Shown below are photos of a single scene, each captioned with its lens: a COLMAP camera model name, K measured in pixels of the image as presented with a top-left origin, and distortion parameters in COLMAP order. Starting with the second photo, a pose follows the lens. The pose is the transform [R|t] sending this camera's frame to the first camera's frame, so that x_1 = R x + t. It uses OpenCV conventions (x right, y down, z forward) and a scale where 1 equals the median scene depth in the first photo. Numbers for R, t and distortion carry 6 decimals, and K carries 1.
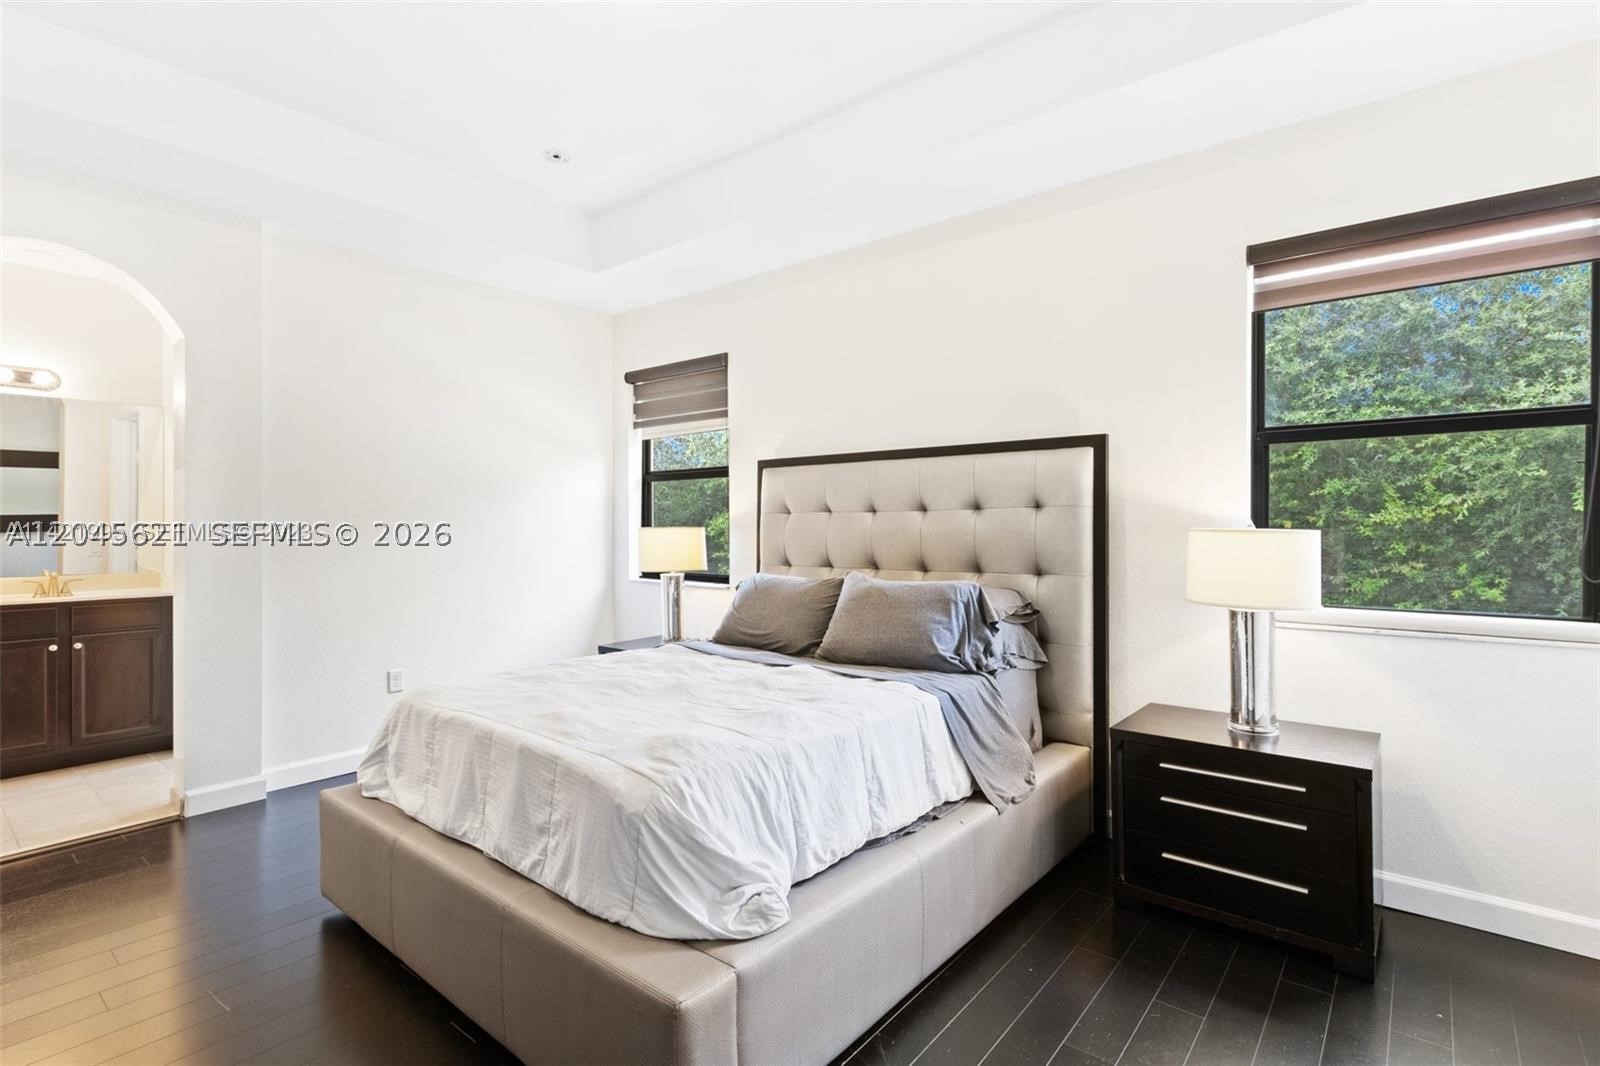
lens RADIAL K [[734.4, 0, 802.7], [0, 734.4, 537.3], [0, 0, 1]] dist [0.004766, -0.004628]
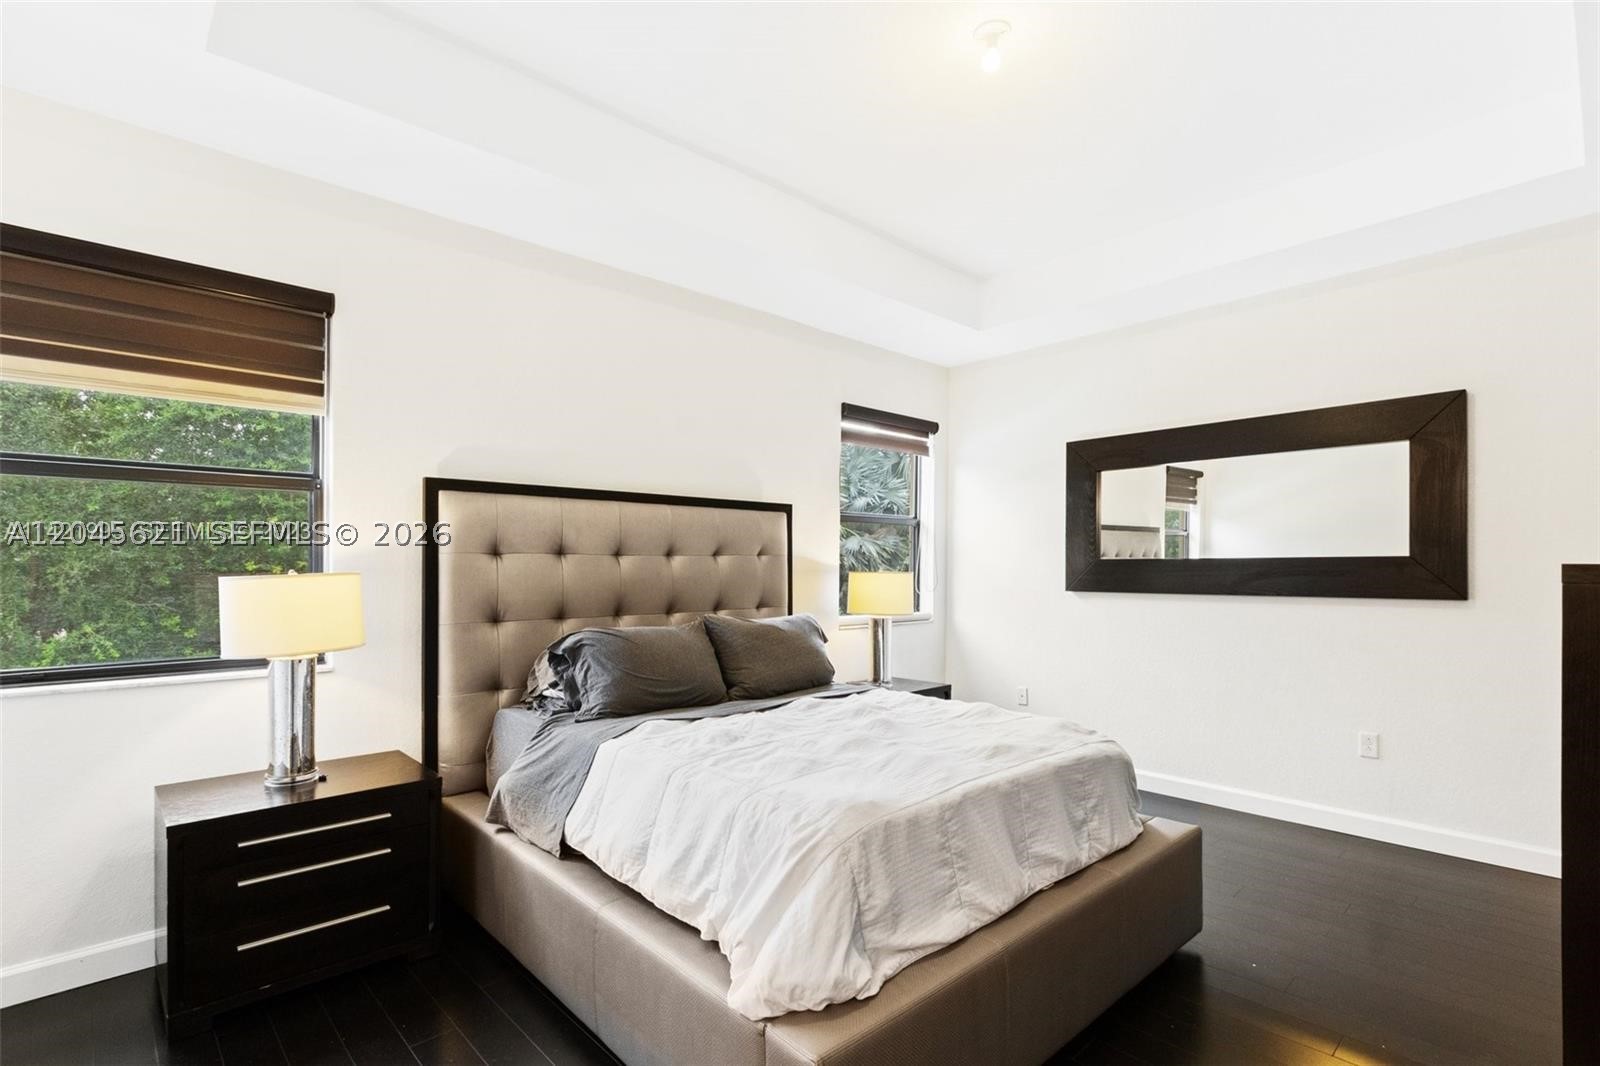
lens RADIAL K [[730.1, 0, 801.7], [0, 730.1, 573.6], [0, 0, 1]] dist [0.000679, -0.000093]
pose [[0.185591, -0.002820, 0.982623, -0.841269], [0.014798, 0.999891, 0.000075, -0.007649], [-0.982516, 0.014527, 0.185612, 0.641208]]
